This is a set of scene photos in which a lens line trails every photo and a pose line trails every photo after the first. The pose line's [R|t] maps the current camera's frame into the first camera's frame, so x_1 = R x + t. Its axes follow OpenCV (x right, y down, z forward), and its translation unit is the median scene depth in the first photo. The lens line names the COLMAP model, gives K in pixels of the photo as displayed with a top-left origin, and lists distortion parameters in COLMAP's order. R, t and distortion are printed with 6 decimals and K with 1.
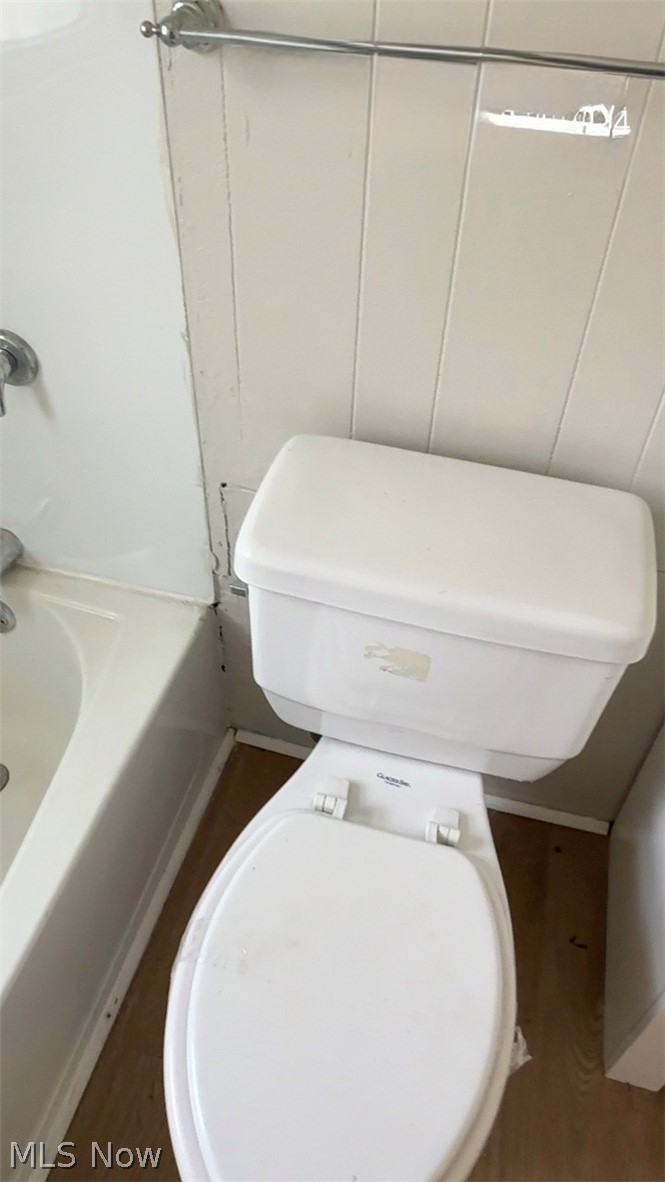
lens RADIAL K [[817.8, 0, 329.7], [0, 817.8, 592.0], [0, 0, 1]] dist [-0.009187, 0.006378]
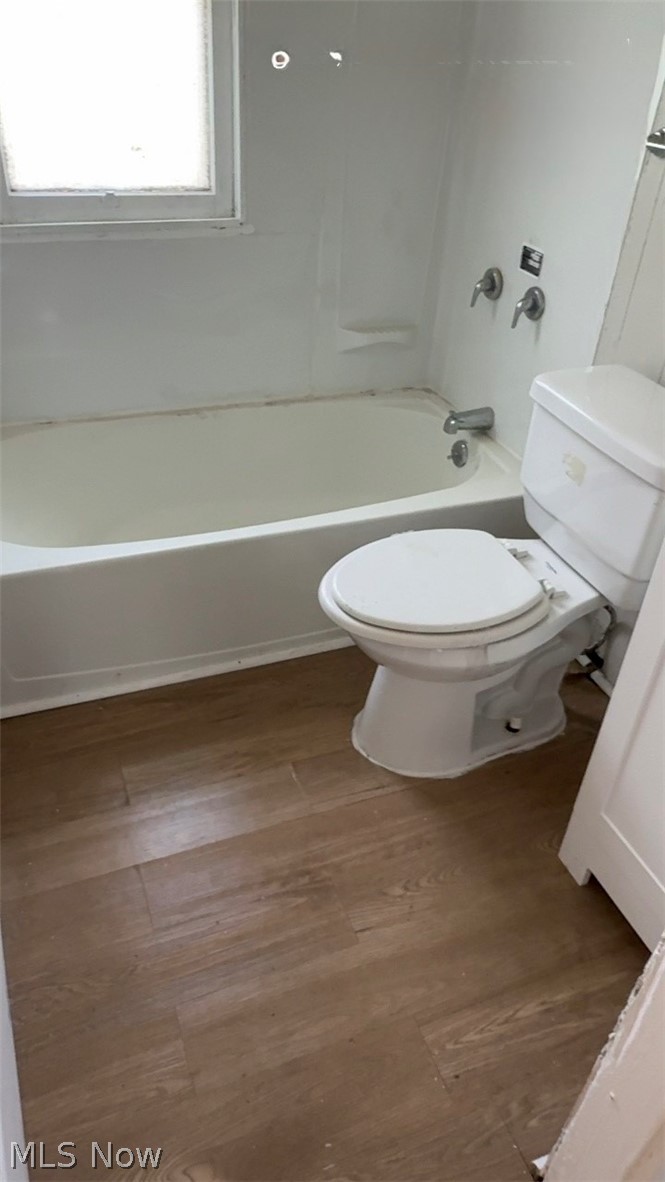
lens RADIAL K [[817.8, 0, 321.5], [0, 817.8, 583.7], [0, 0, 1]] dist [-0.009187, 0.006378]
pose [[0.588970, 0.468165, -0.658738, 0.821846], [-0.589314, 0.806574, 0.046334, 0.414367], [0.553013, 0.360914, 0.750945, -0.421207]]
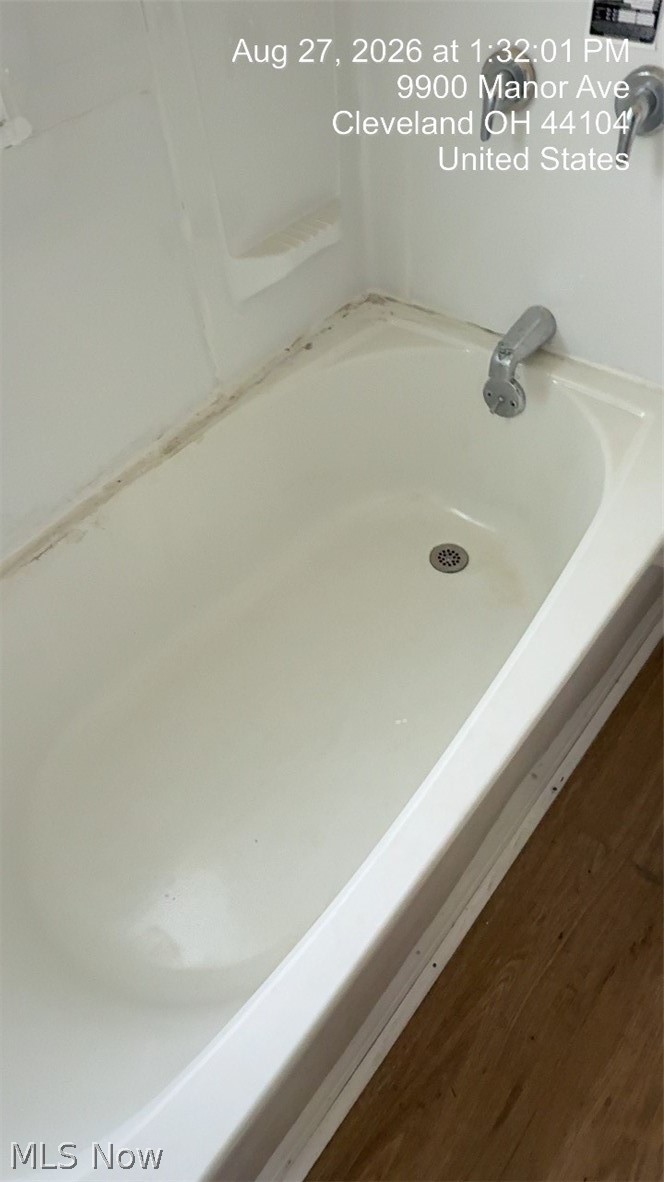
lens RADIAL K [[817.8, 0, 331.6], [0, 817.8, 594.4], [0, 0, 1]] dist [-0.009187, 0.006378]
pose [[0.910154, 0.245014, -0.334048, -0.254349], [-0.203913, 0.966867, 0.153582, 0.188725], [0.360610, -0.071666, 0.929959, -0.050313]]
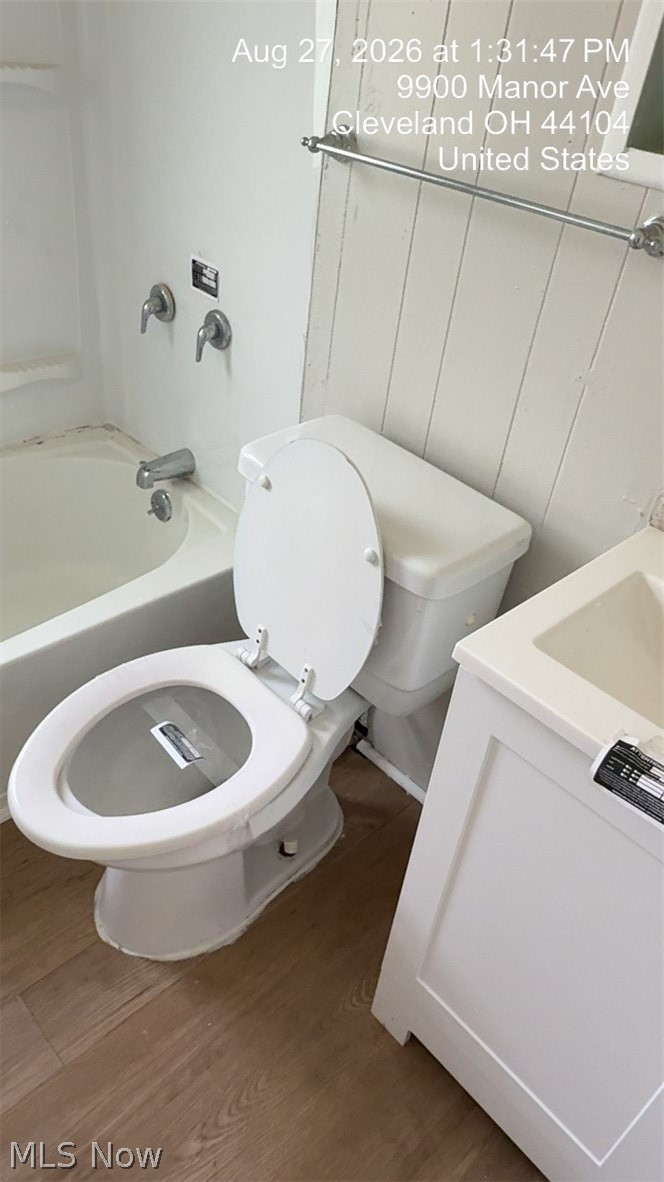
lens RADIAL K [[817.8, 0, 331.8], [0, 817.8, 584.1], [0, 0, 1]] dist [-0.009187, 0.006378]
pose [[0.848777, 0.361771, -0.385615, 0.537935], [-0.421536, 0.903236, -0.080456, 0.172551], [0.319195, 0.230840, 0.919145, -0.224113]]
